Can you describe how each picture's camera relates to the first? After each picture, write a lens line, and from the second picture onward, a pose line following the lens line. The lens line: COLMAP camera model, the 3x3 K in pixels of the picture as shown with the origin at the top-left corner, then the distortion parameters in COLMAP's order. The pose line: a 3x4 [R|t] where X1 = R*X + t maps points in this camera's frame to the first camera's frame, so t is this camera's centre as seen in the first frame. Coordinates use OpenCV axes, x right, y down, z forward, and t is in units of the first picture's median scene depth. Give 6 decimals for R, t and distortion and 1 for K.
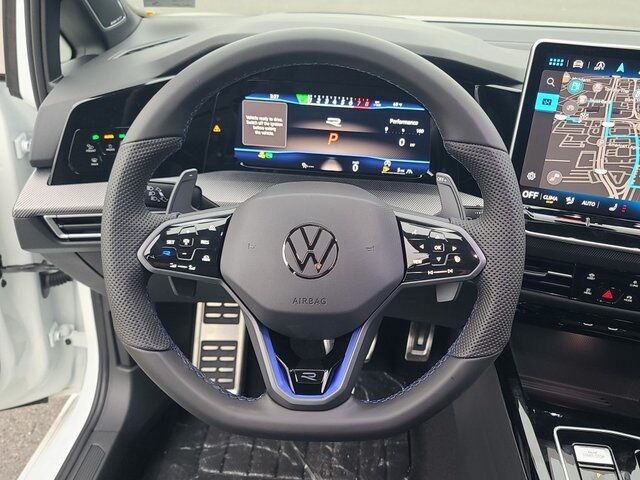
lens RADIAL K [[565.8, 0, 320.0], [0, 565.8, 240.0], [0, 0, 1]] dist [0.027074, 0.010214]
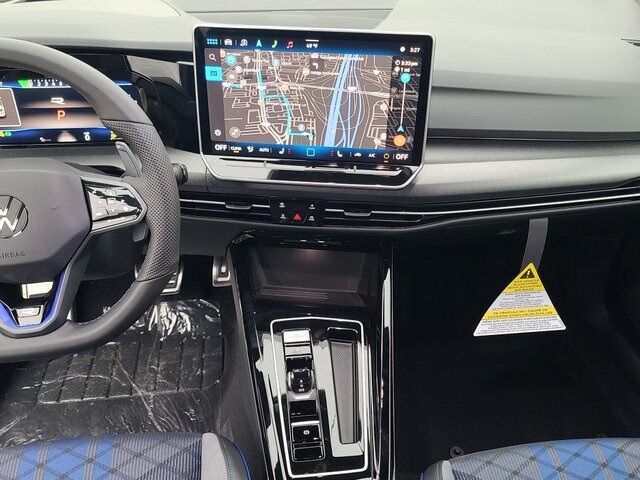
lens RADIAL K [[548.2, 0, 320.0], [0, 548.2, 240.0], [0, 0, 1]] dist [0.047459, -0.006647]
pose [[0.984901, -0.128788, 0.115692, 0.417134], [0.114822, 0.986086, 0.120212, 0.002309], [-0.129564, -0.105113, 0.985984, -0.263261]]
